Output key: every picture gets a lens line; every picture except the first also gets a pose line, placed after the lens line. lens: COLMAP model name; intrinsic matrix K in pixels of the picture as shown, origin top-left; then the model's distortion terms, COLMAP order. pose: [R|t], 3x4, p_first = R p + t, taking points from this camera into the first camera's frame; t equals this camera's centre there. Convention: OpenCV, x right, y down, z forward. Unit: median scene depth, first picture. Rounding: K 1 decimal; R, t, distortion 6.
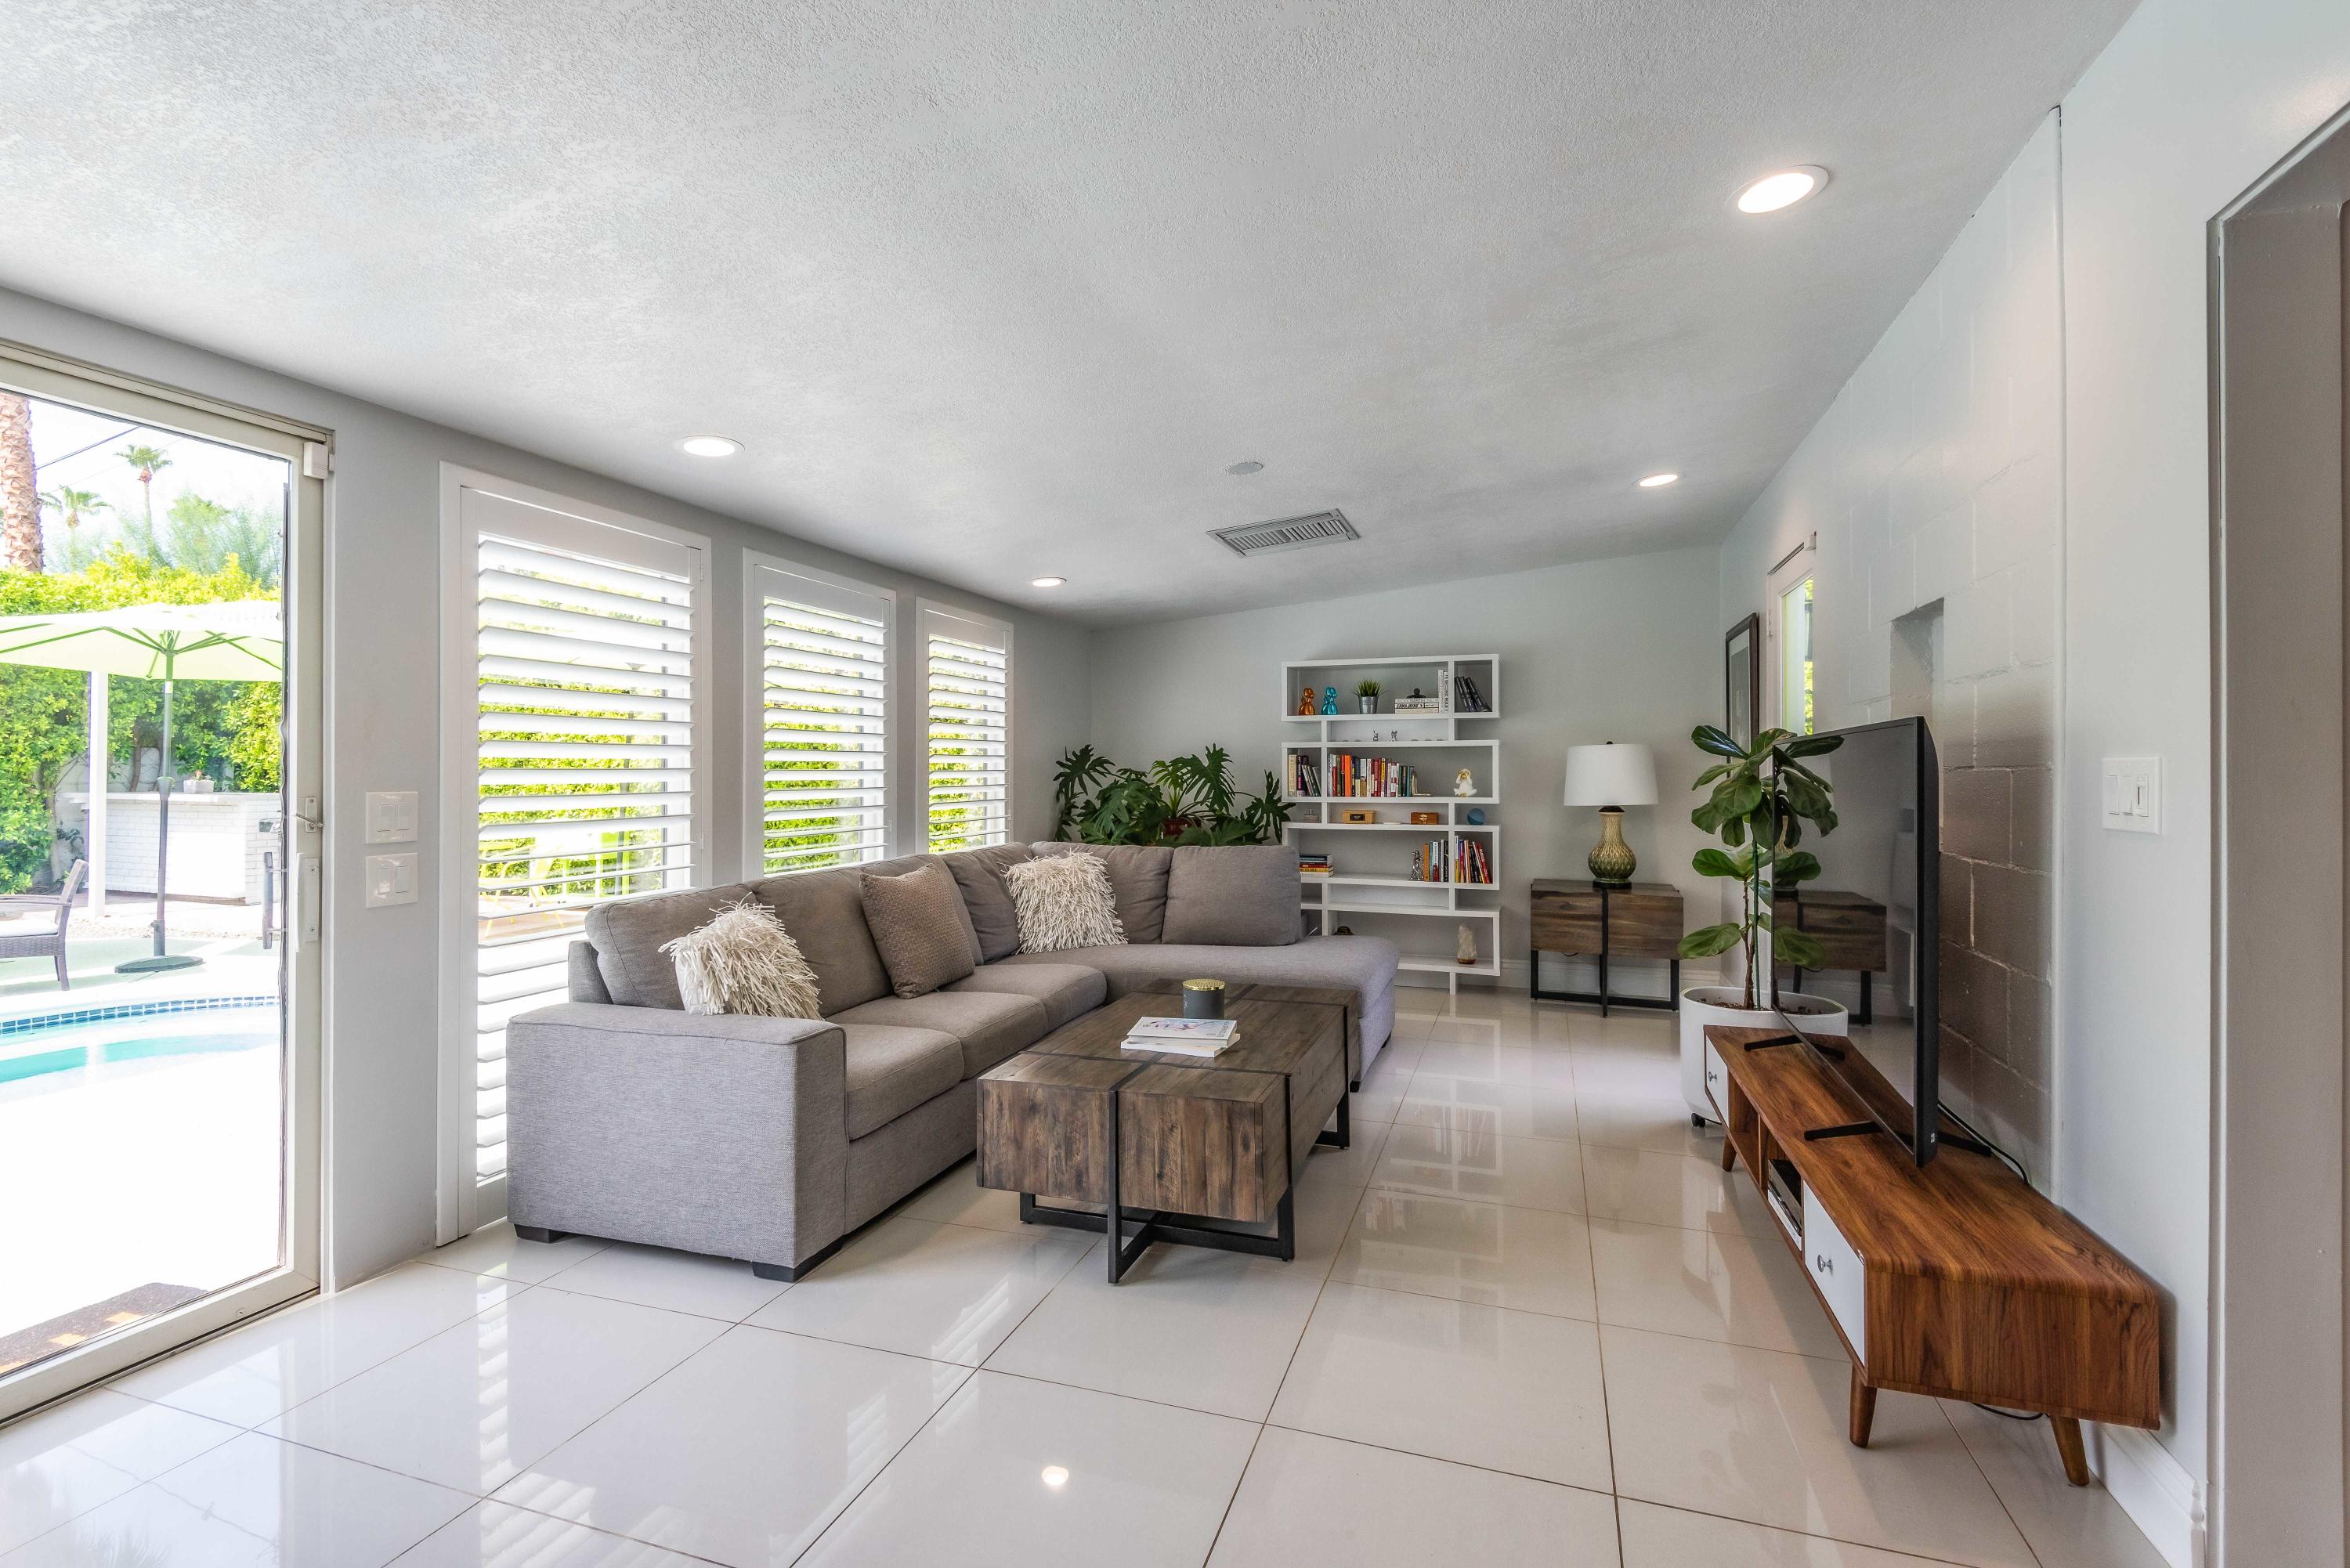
lens RADIAL K [[1012.5, 0, 1181.2], [0, 1012.5, 788.9], [0, 0, 1]] dist [0.033758, -0.024203]
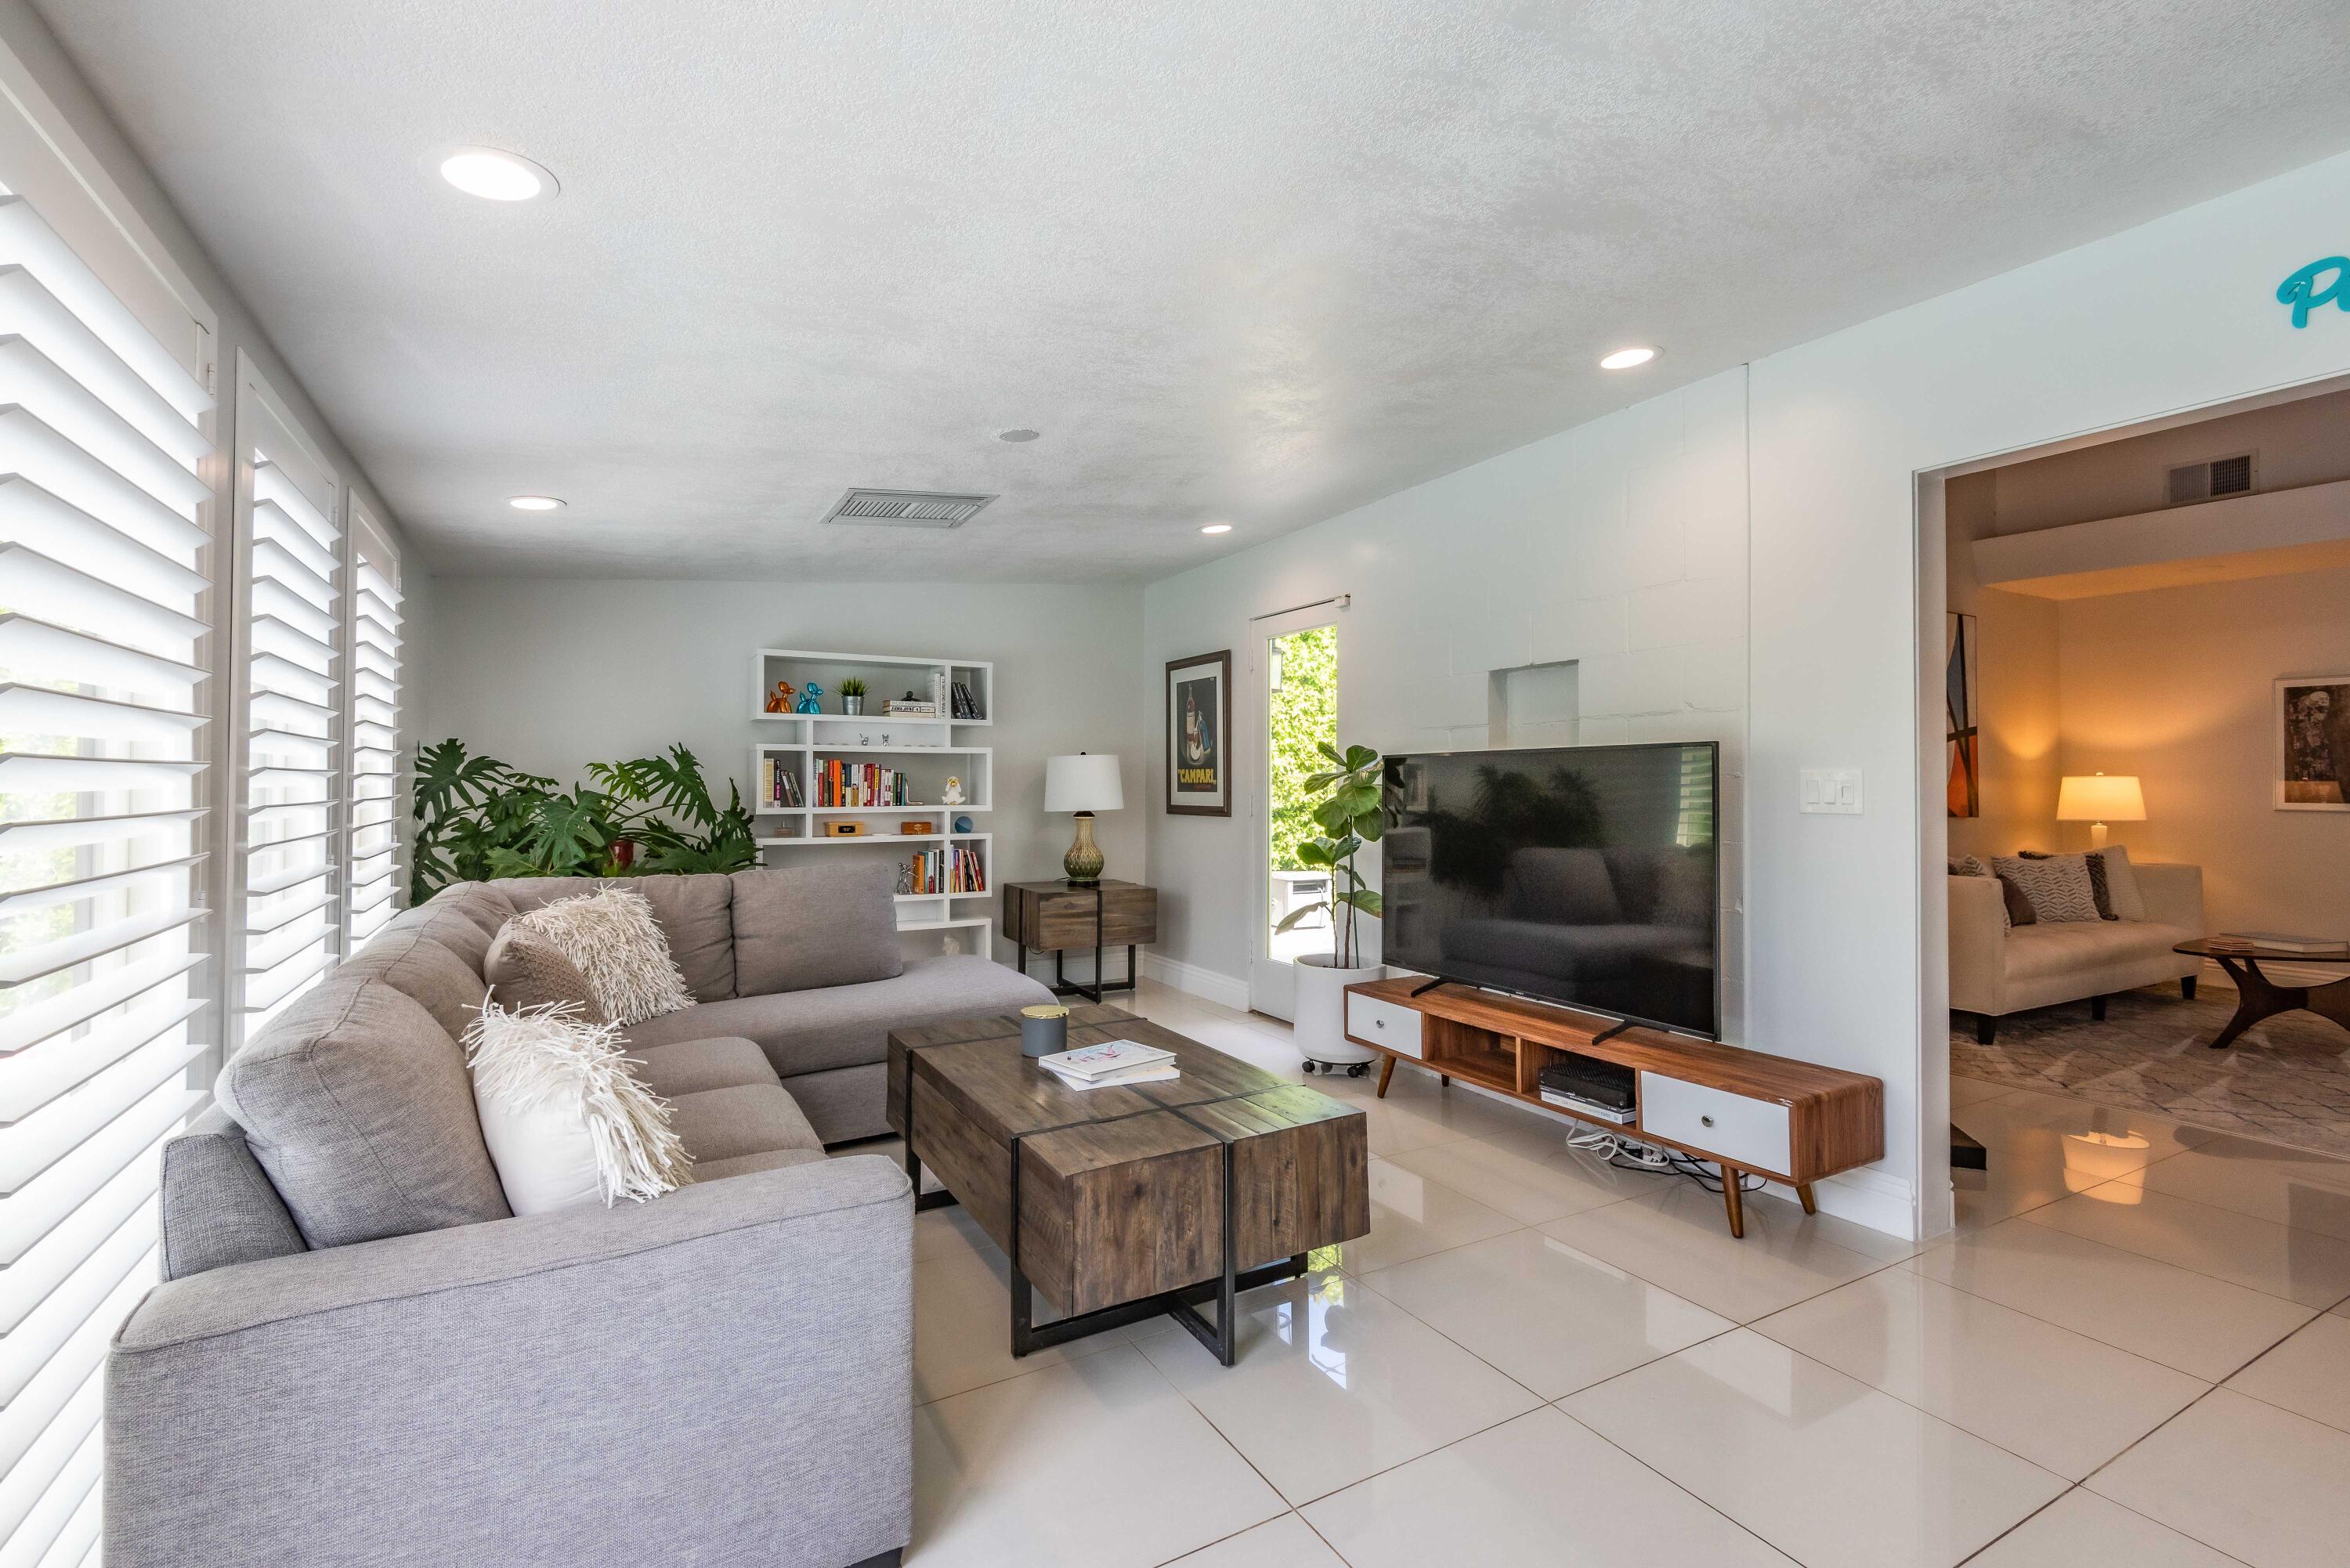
lens RADIAL K [[1012.5, 0, 1181.2], [0, 1012.5, 788.9], [0, 0, 1]] dist [0.033758, -0.024203]
pose [[0.691864, -0.002256, 0.722024, -0.280396], [0.009392, 0.999939, -0.005875, 0.000172], [-0.721966, 0.010846, 0.691843, 0.165322]]
